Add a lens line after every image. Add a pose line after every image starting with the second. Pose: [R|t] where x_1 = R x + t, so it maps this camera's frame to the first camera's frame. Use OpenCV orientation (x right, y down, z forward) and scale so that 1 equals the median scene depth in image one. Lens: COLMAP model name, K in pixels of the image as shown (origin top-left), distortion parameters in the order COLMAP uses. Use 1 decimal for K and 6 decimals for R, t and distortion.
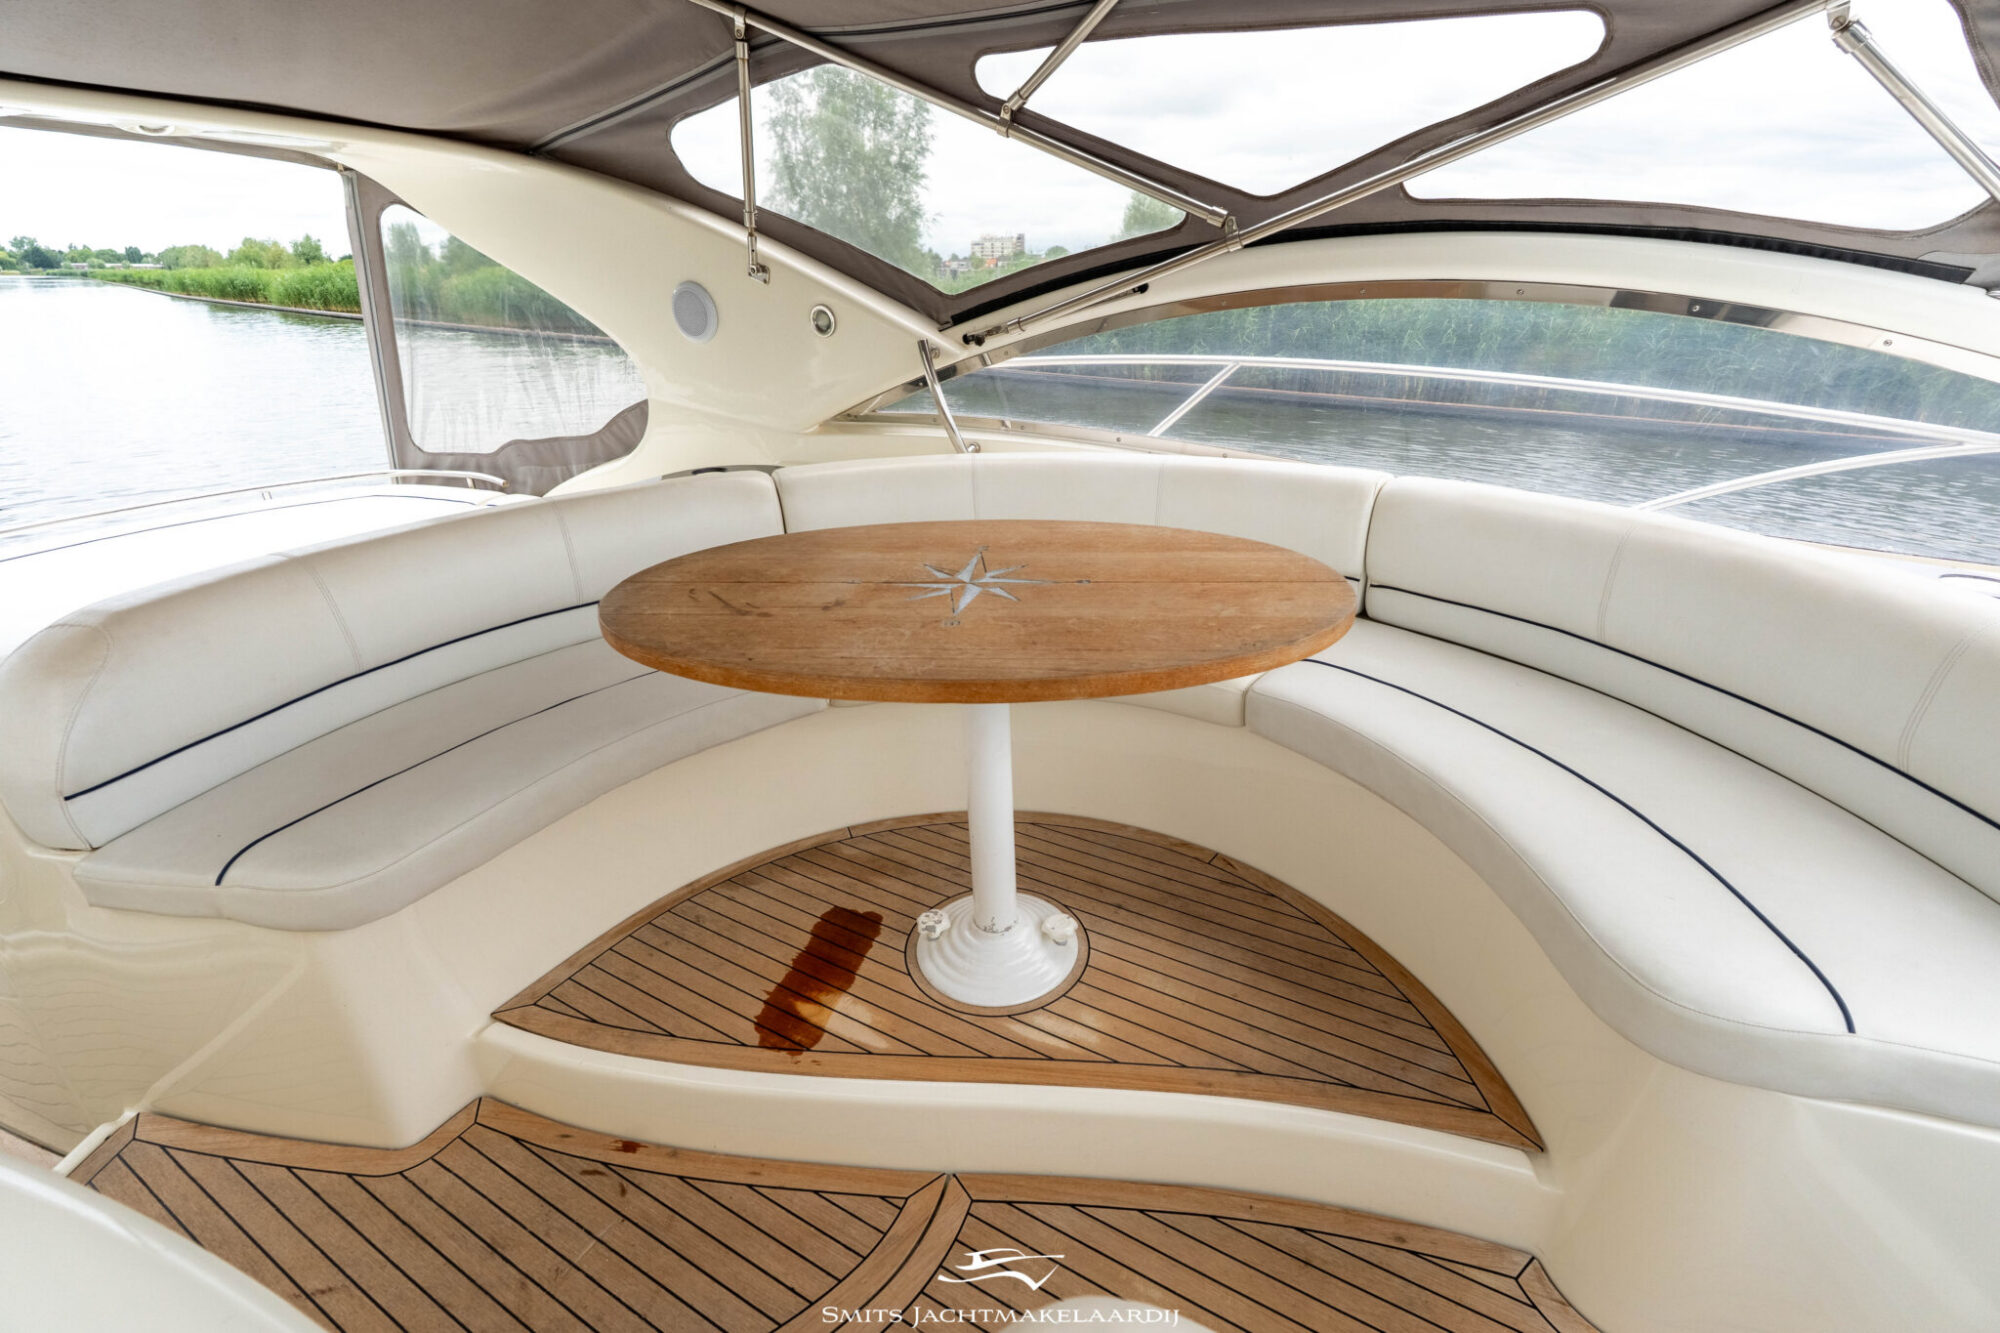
lens RADIAL K [[870.7, 0, 1000.0], [0, 870.7, 666.5], [0, 0, 1]] dist [-0.007816, -0.000070]
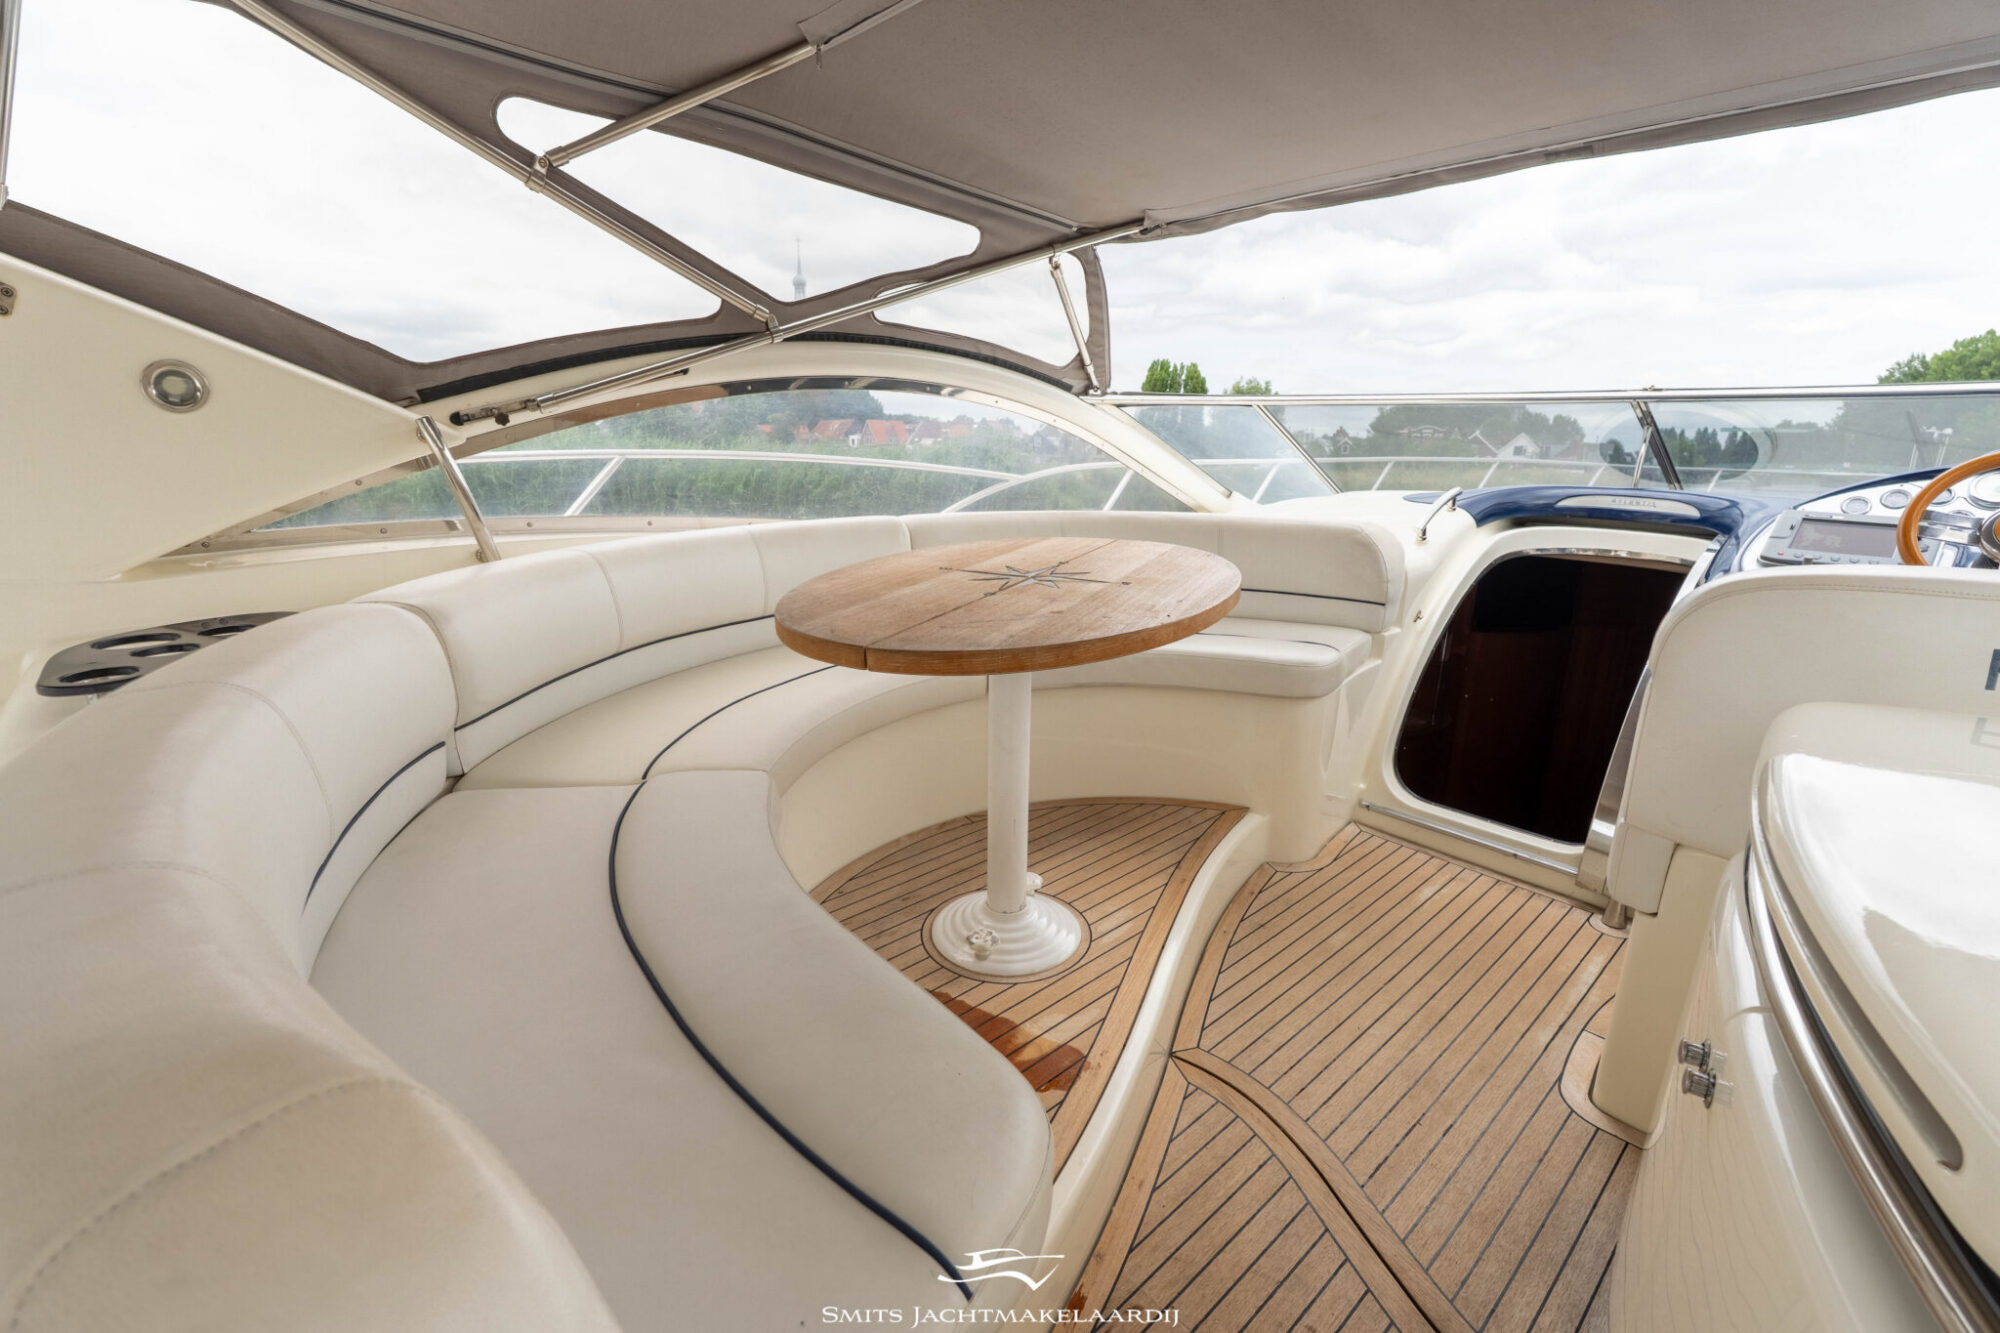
lens RADIAL K [[873.1, 0, 1000.0], [0, 873.1, 666.5], [0, 0, 1]] dist [-0.014922, -0.000285]
pose [[0.313769, -0.225013, 0.922452, -0.915106], [0.374542, 0.922067, 0.097520, -0.088693], [-0.872506, 0.314898, 0.373593, 0.491403]]
